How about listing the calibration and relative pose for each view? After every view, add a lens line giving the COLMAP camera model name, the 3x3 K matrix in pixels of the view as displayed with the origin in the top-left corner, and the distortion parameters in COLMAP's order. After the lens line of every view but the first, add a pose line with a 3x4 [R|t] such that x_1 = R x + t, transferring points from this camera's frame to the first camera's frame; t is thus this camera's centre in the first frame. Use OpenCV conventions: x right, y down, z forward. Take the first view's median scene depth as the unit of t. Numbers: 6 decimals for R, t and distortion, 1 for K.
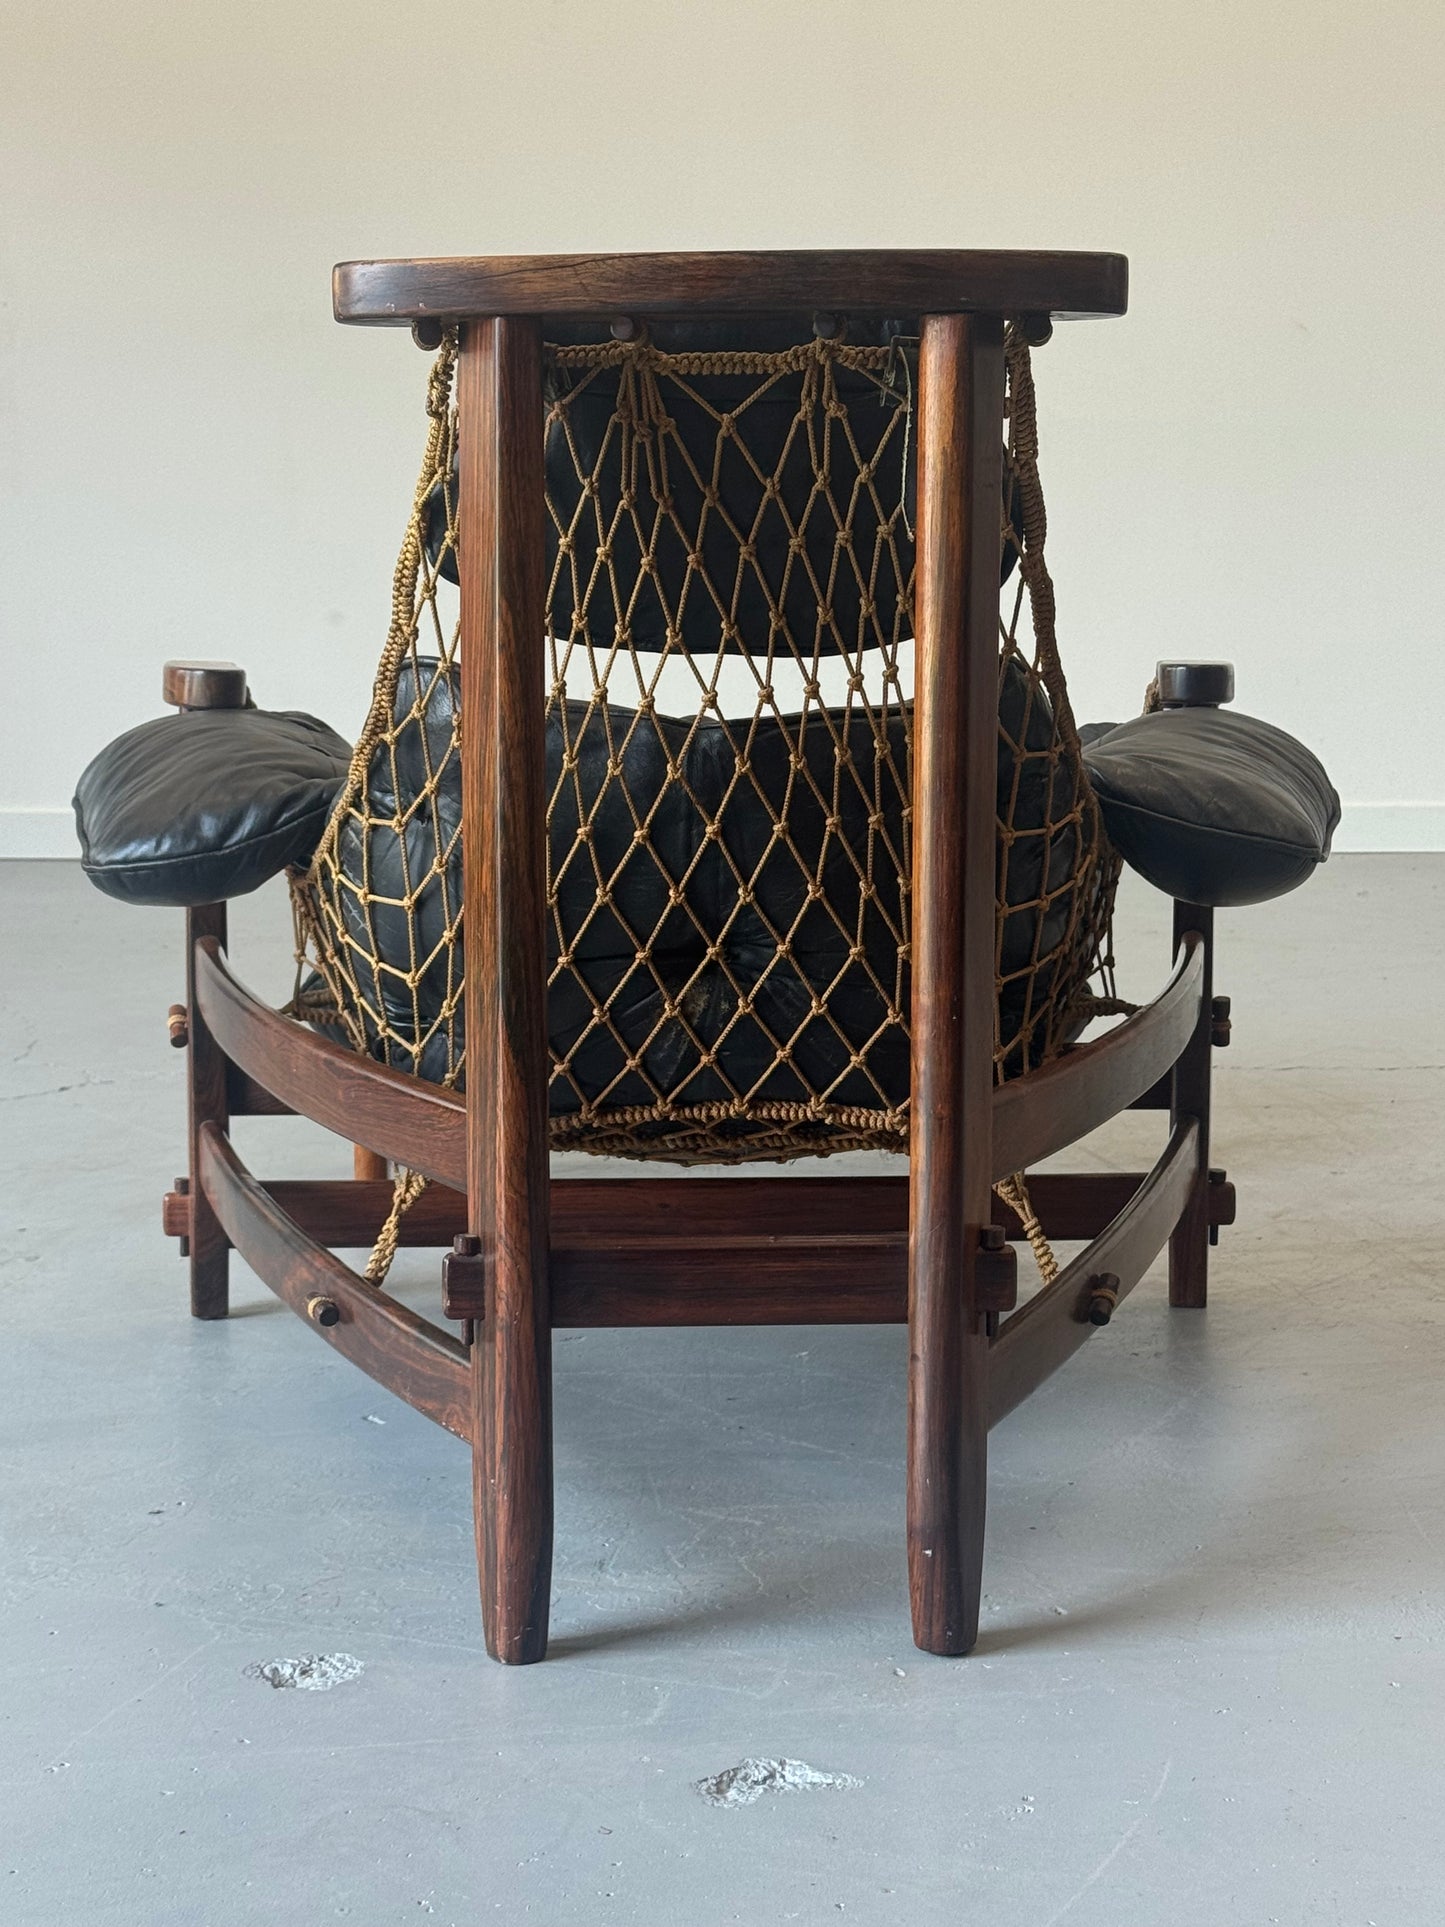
lens RADIAL K [[3240.4, 0, 646.7], [0, 3240.4, 959.4], [0, 0, 1]] dist [0.179868, 0.000000]
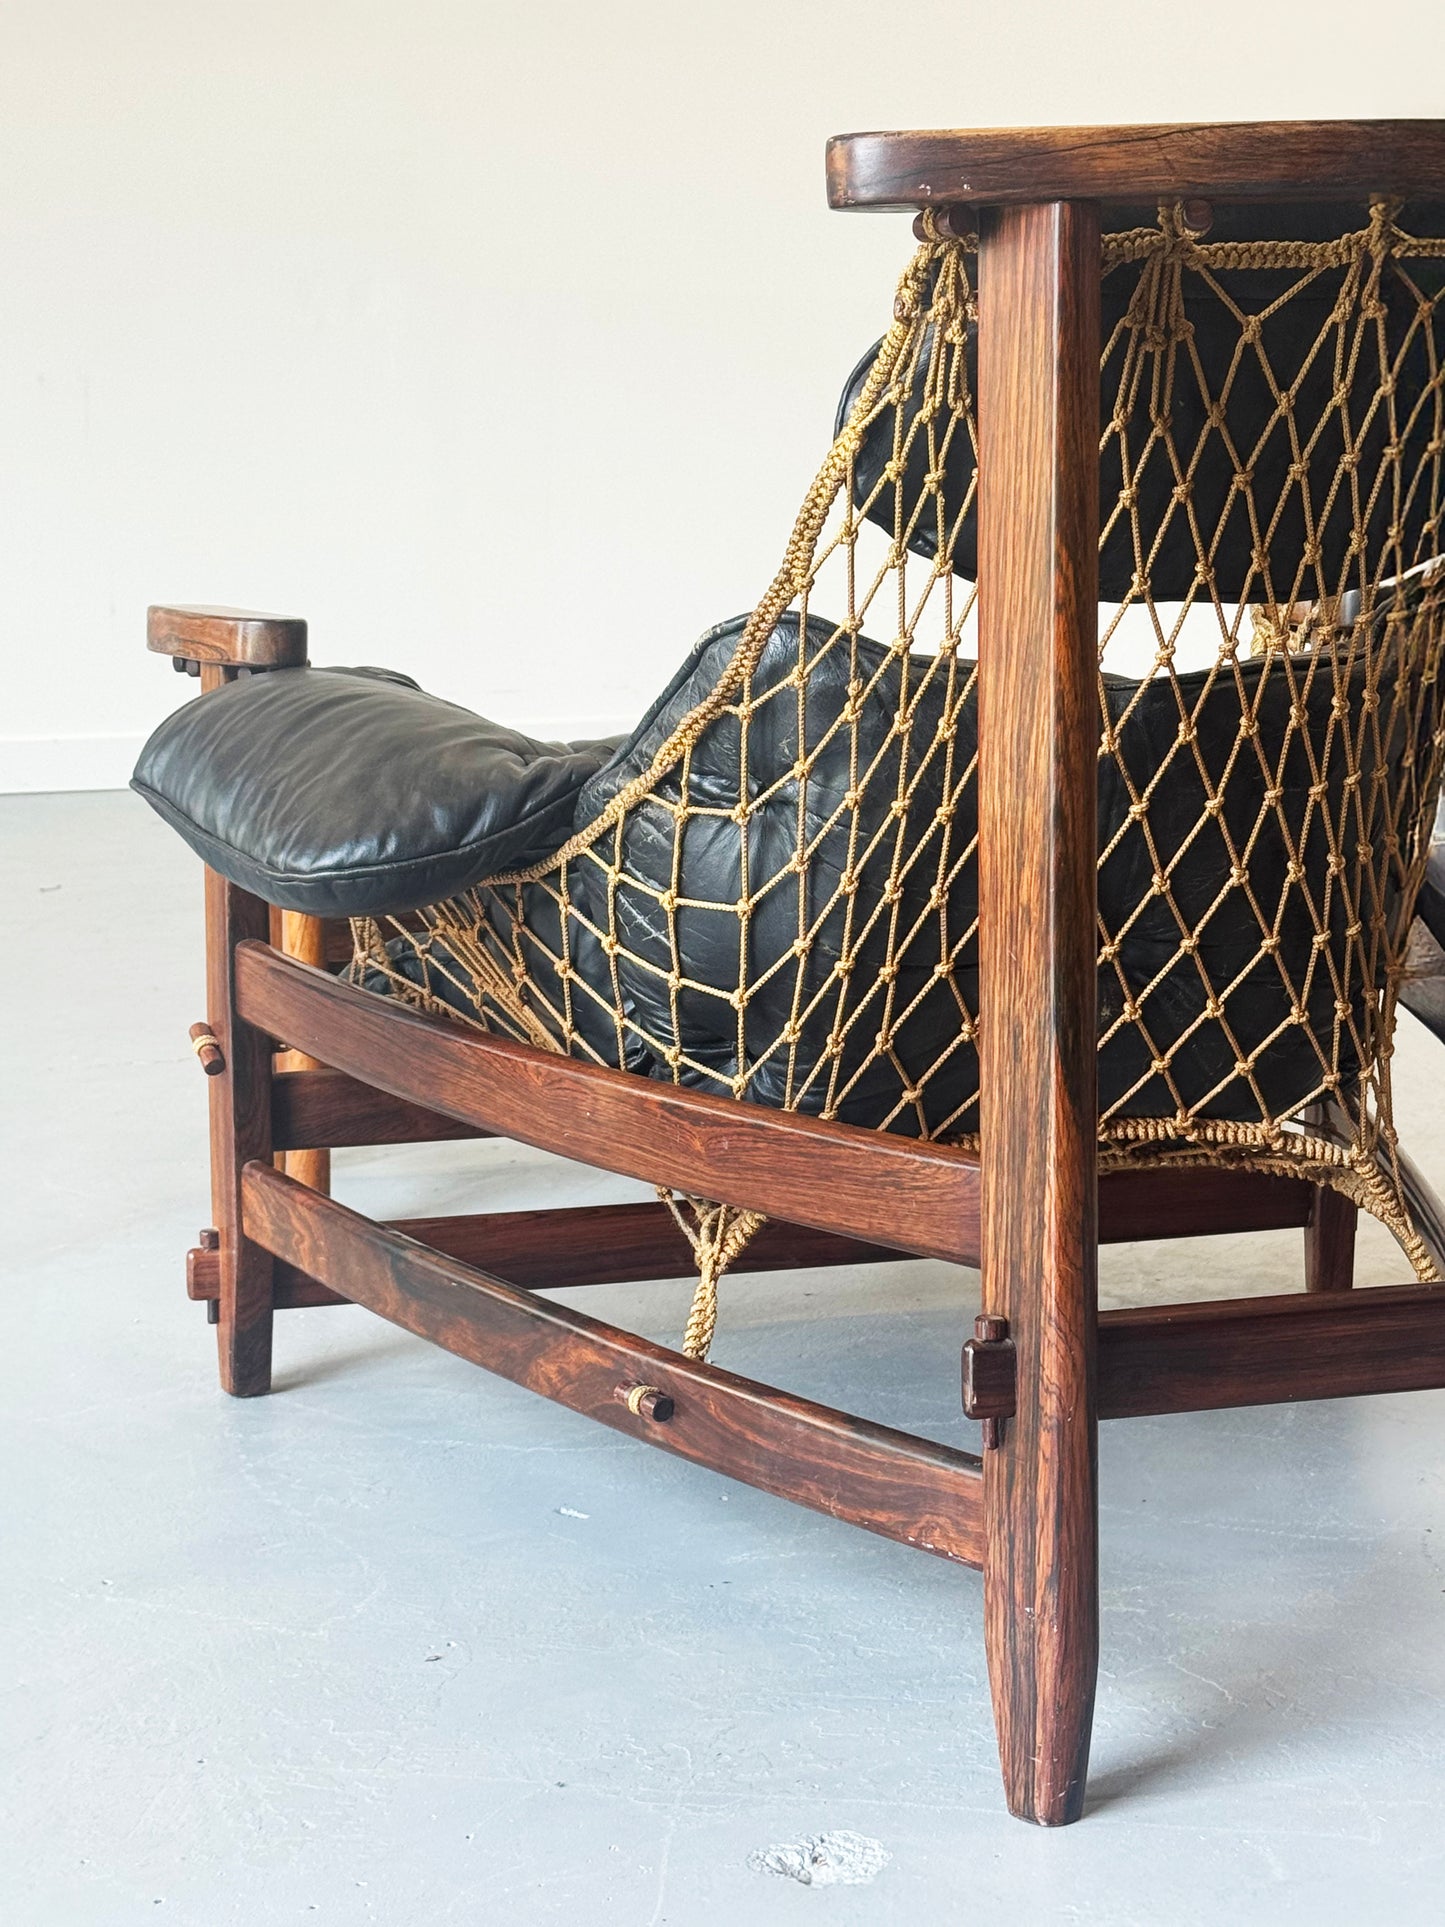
lens RADIAL K [[3451.8, 0, 716.6], [0, 3451.8, 961.6], [0, 0, 1]] dist [0.156253, 0.000000]
pose [[0.971333, -0.046078, 0.233215, -0.307215], [0.039680, 0.998698, 0.032055, -0.034527], [-0.234388, -0.021883, 0.971897, 0.153124]]
